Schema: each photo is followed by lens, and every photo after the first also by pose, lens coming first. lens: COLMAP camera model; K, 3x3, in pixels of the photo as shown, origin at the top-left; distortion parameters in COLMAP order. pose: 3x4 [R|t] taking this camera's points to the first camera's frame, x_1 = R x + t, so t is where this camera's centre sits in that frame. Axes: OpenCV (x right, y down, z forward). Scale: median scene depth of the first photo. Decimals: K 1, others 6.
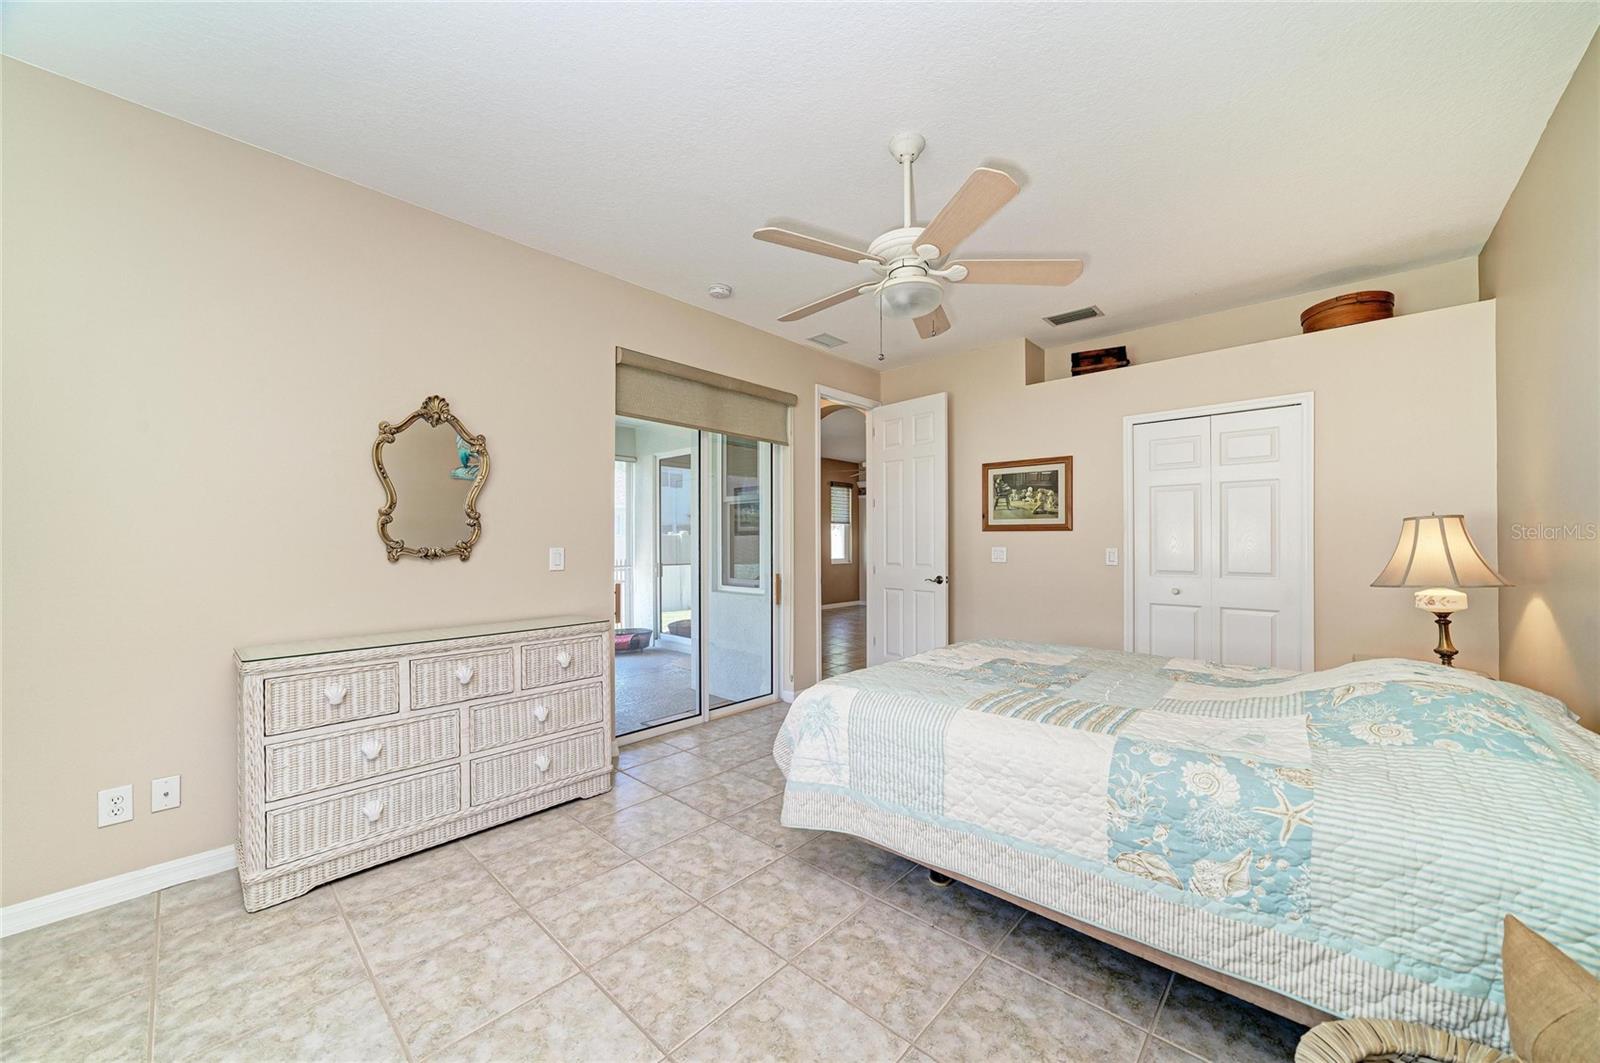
lens RADIAL K [[584.8, 0, 805.3], [0, 584.8, 535.2], [0, 0, 1]] dist [0.000755, 0.000009]
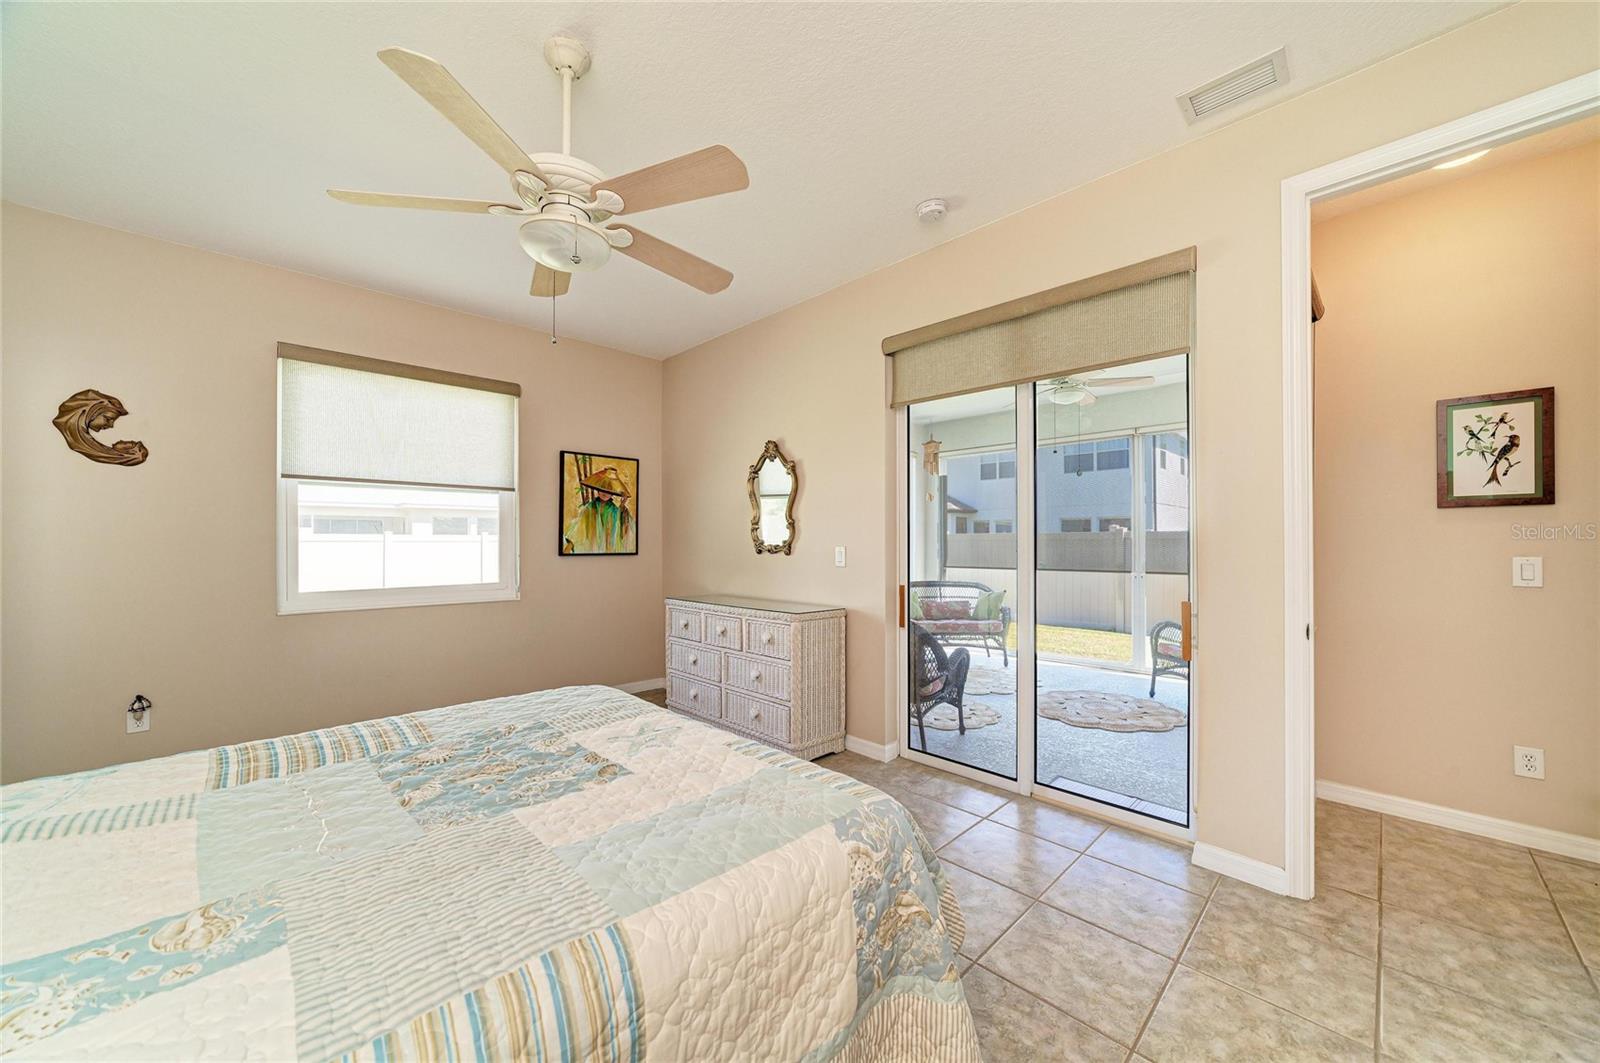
lens RADIAL K [[584.8, 0, 806.0], [0, 584.8, 540.2], [0, 0, 1]] dist [0.000755, 0.000009]
pose [[-0.039179, 0.001639, -0.999231, 0.768996], [0.006477, 0.999978, 0.001386, 0.008311], [0.999211, -0.006417, -0.039189, 1.085918]]
